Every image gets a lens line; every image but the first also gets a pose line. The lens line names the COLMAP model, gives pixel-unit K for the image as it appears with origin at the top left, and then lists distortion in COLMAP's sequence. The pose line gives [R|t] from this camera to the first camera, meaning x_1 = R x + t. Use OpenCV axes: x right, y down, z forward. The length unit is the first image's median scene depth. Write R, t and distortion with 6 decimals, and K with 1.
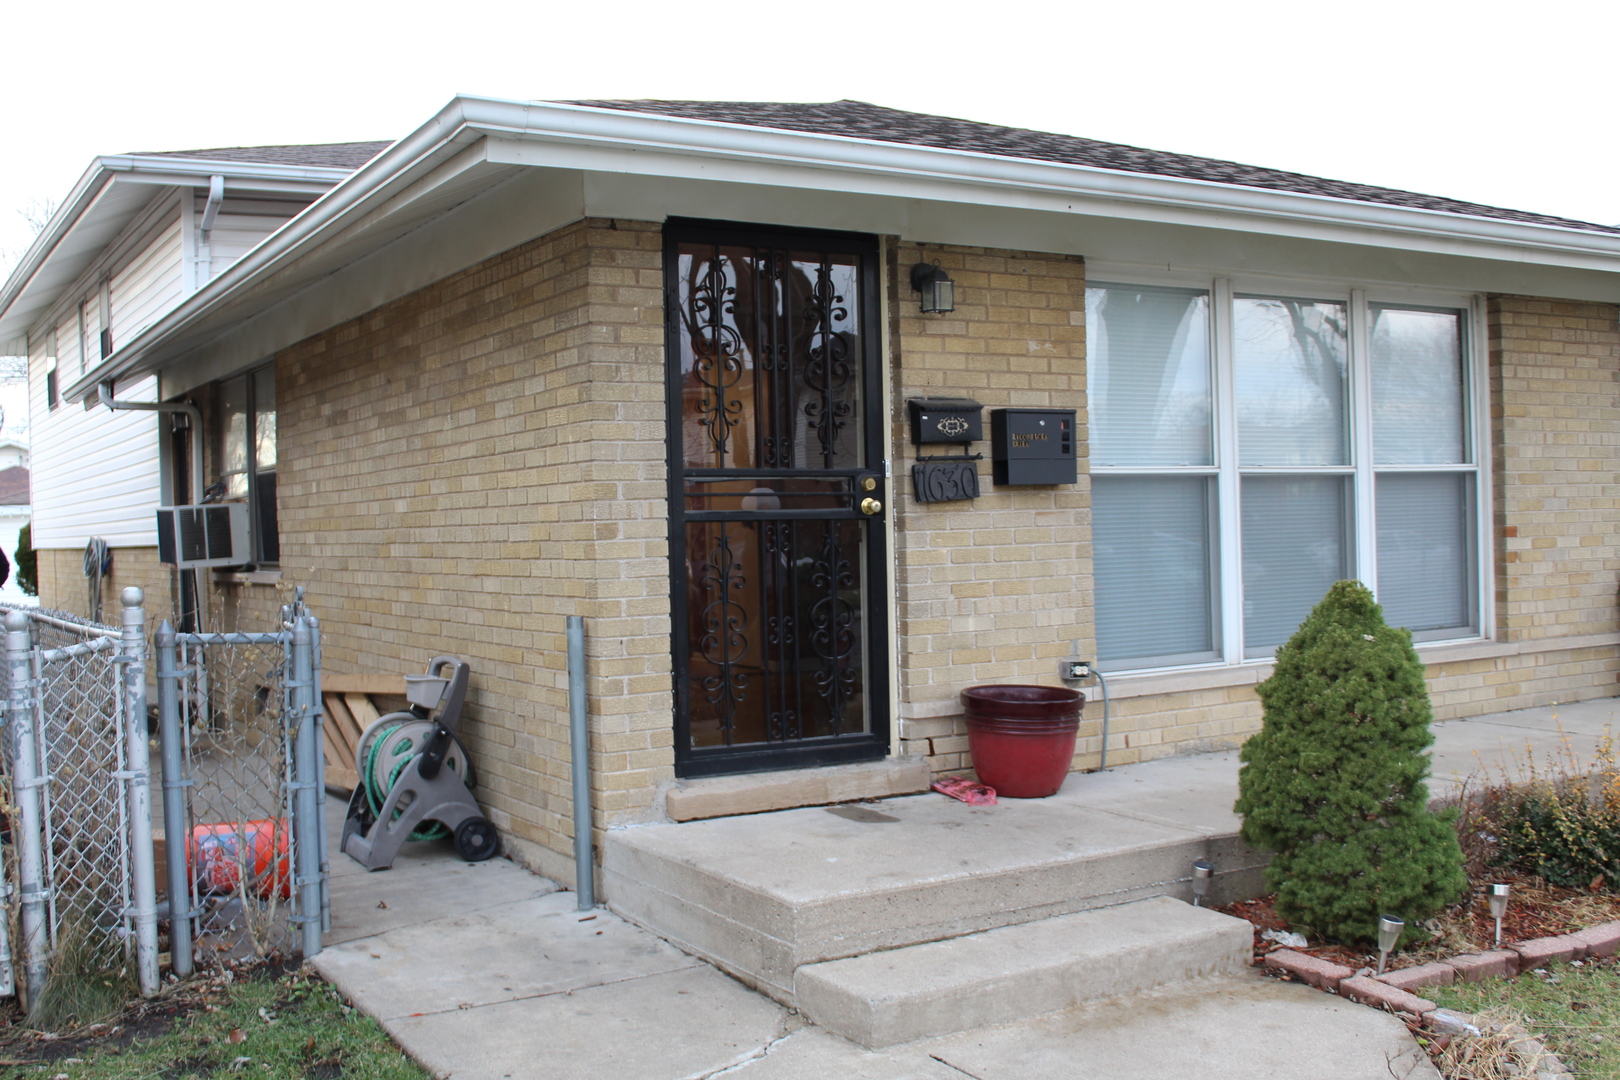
lens RADIAL K [[1707.2, 0, 811.3], [0, 1707.2, 542.2], [0, 0, 1]] dist [-0.094333, 0.000000]
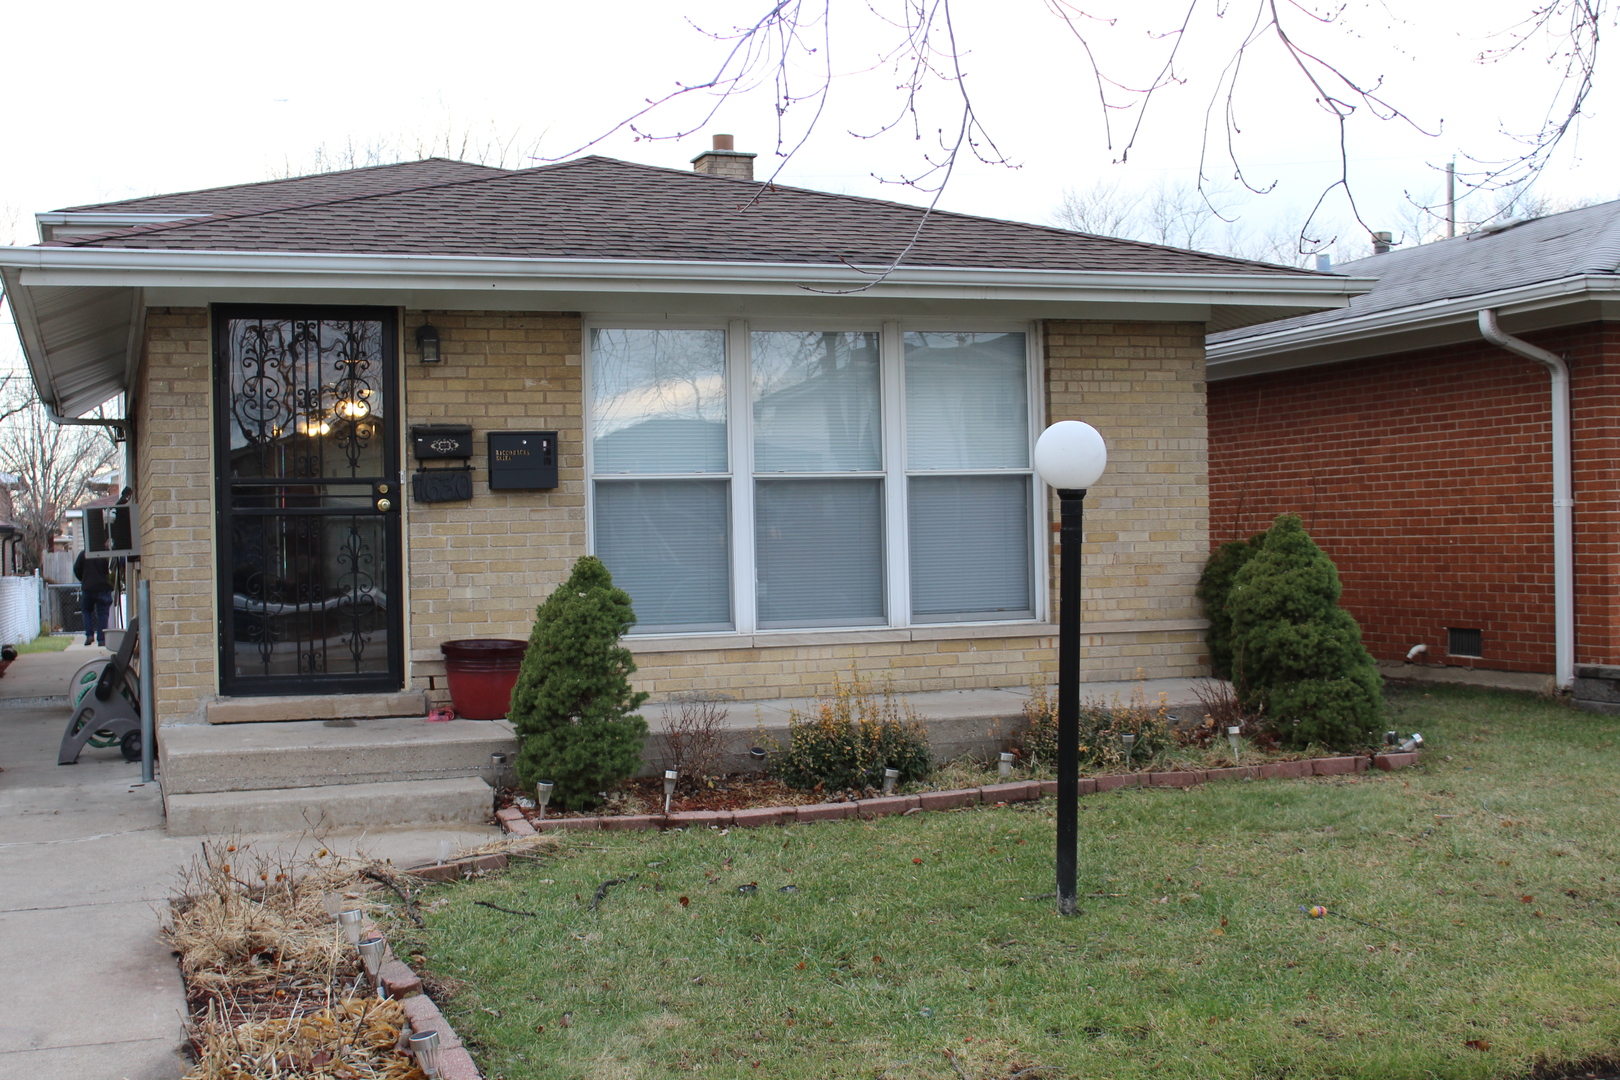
lens RADIAL K [[2122.8, 0, 809.7], [0, 2122.8, 540.5], [0, 0, 1]] dist [-0.064985, 0.000000]
pose [[0.976114, 0.002990, -0.217238, 0.720924], [-0.004481, 0.999970, -0.006368, 0.016382], [0.217212, 0.007189, 0.976098, -0.568851]]
